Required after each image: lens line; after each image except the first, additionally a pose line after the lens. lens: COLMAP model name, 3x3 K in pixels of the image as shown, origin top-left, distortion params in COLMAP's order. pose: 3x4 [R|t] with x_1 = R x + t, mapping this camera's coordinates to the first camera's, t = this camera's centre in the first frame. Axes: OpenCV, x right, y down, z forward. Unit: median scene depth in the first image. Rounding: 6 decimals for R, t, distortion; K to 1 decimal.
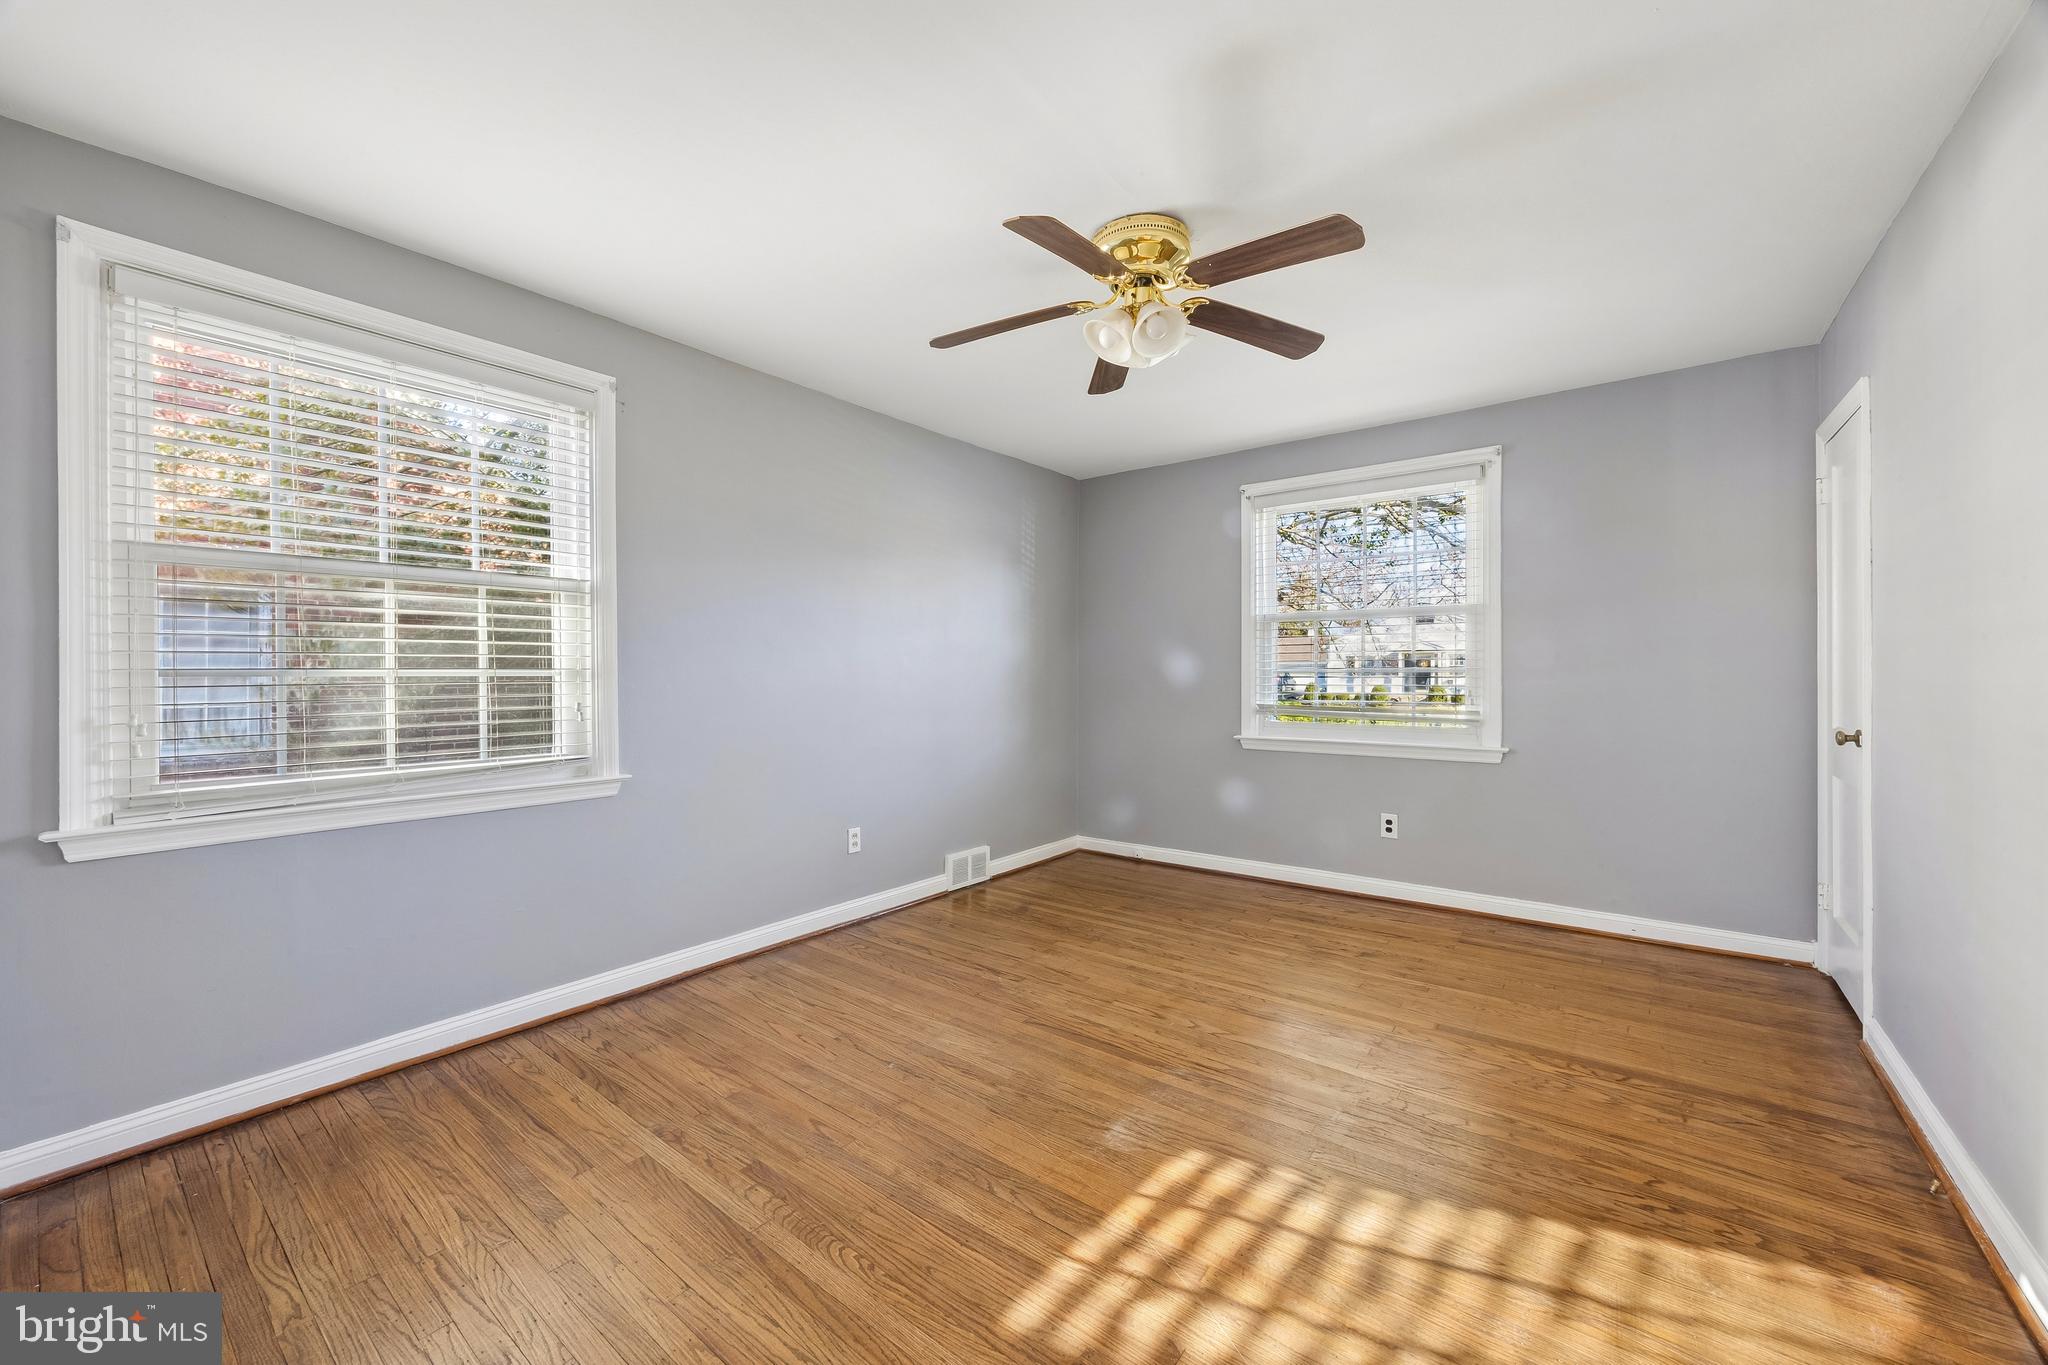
lens RADIAL K [[779.5, 0, 999.8], [0, 779.5, 679.8], [0, 0, 1]] dist [-0.008862, 0.000144]
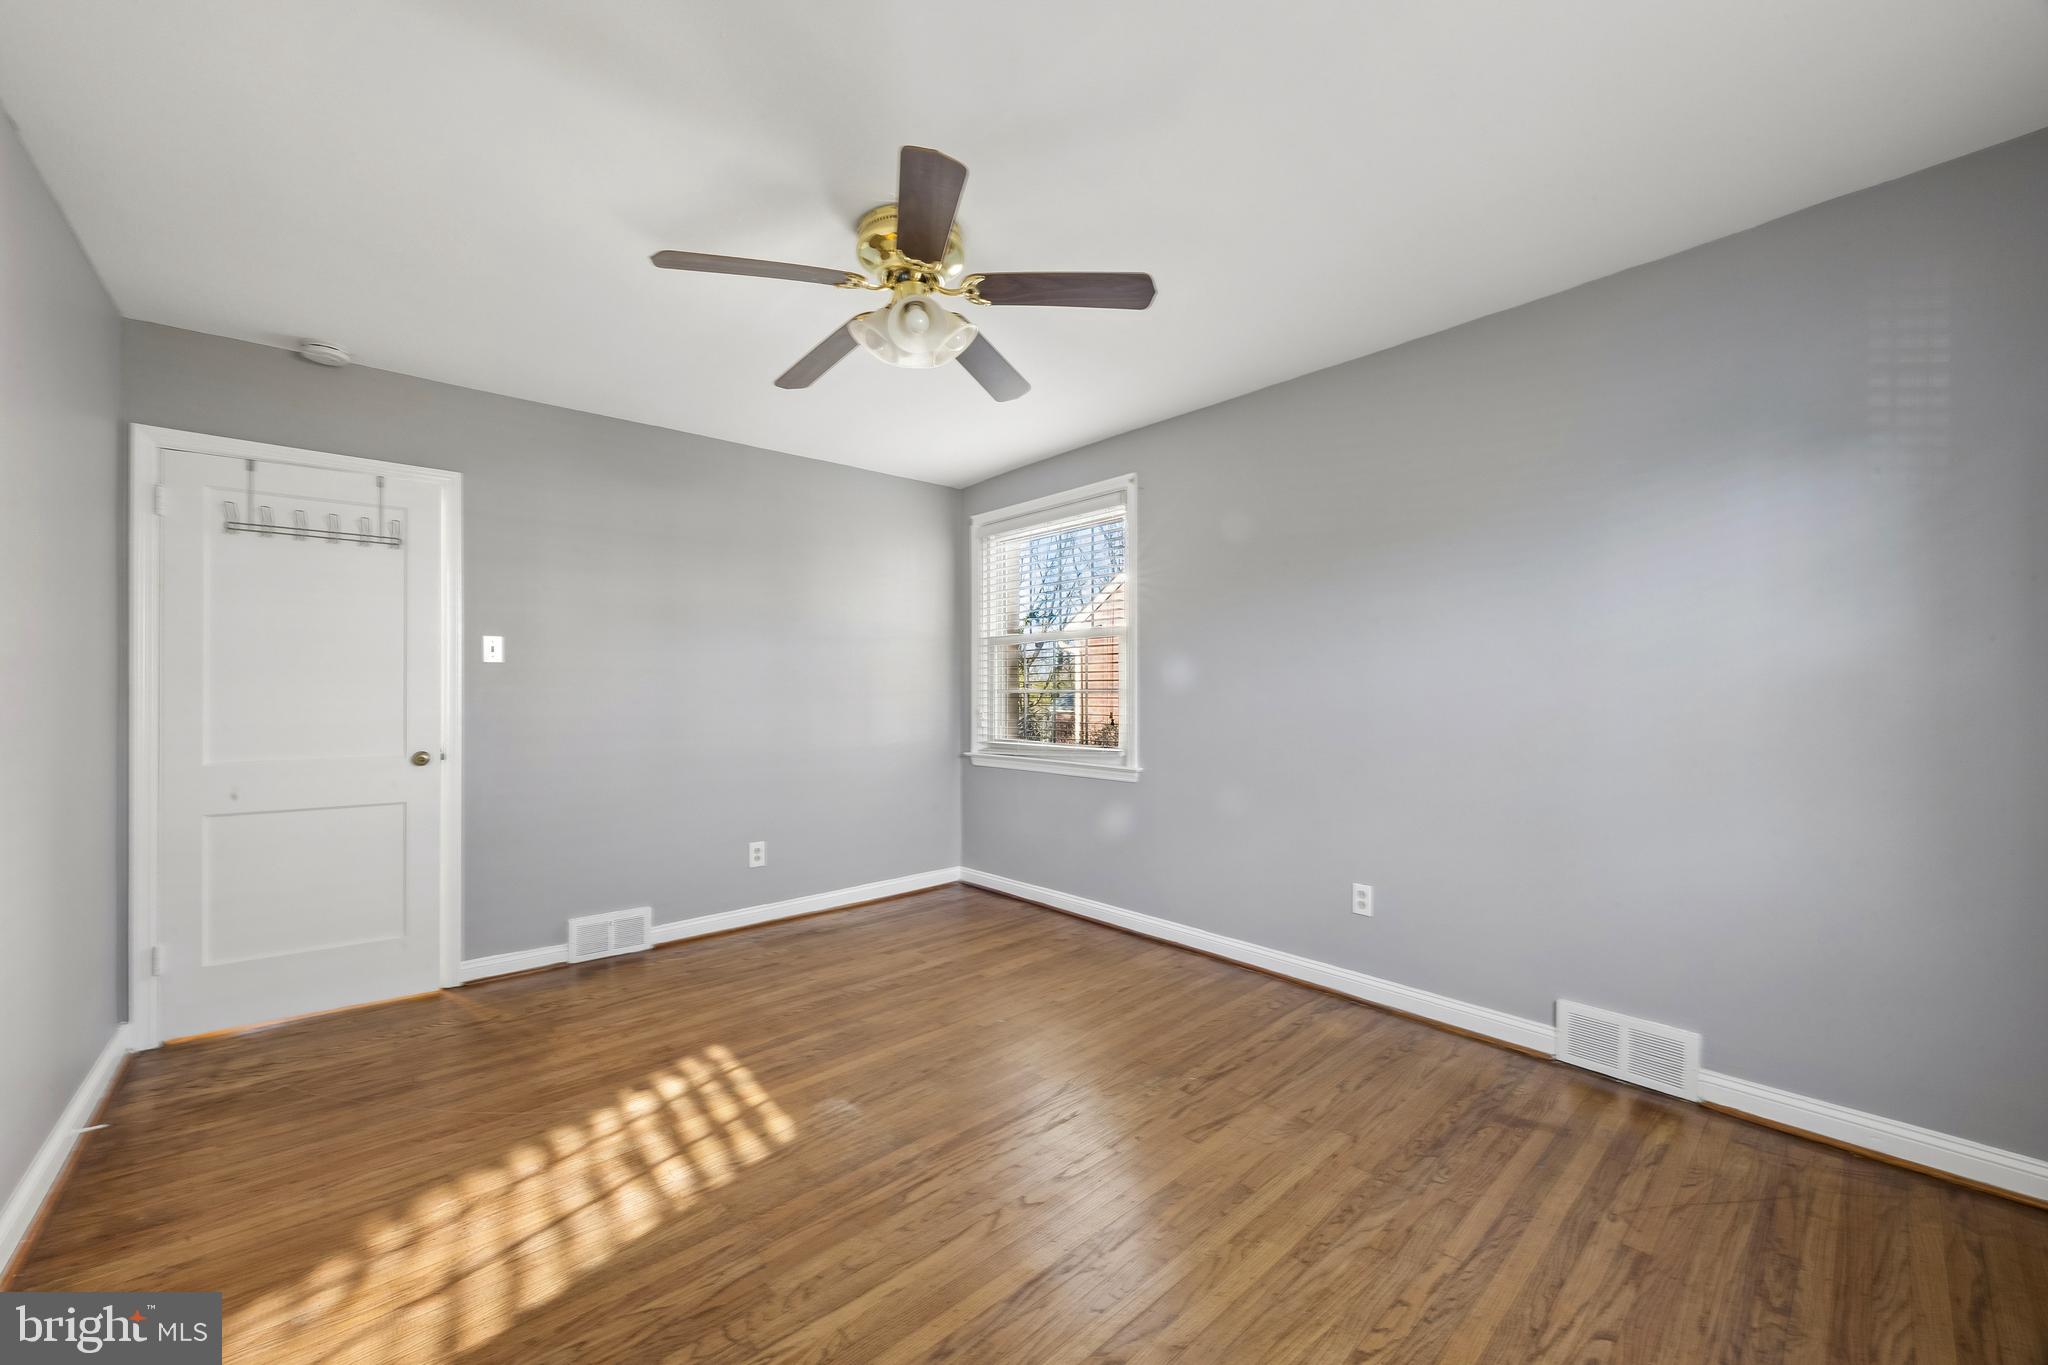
lens RADIAL K [[775.4, 0, 1013.8], [0, 775.4, 680.5], [0, 0, 1]] dist [-0.005913, 0.000076]
pose [[-0.173647, -0.007215, -0.984782, 1.074366], [-0.001177, 0.999974, -0.007119, -0.023570], [0.984807, -0.000077, -0.173651, 1.264575]]
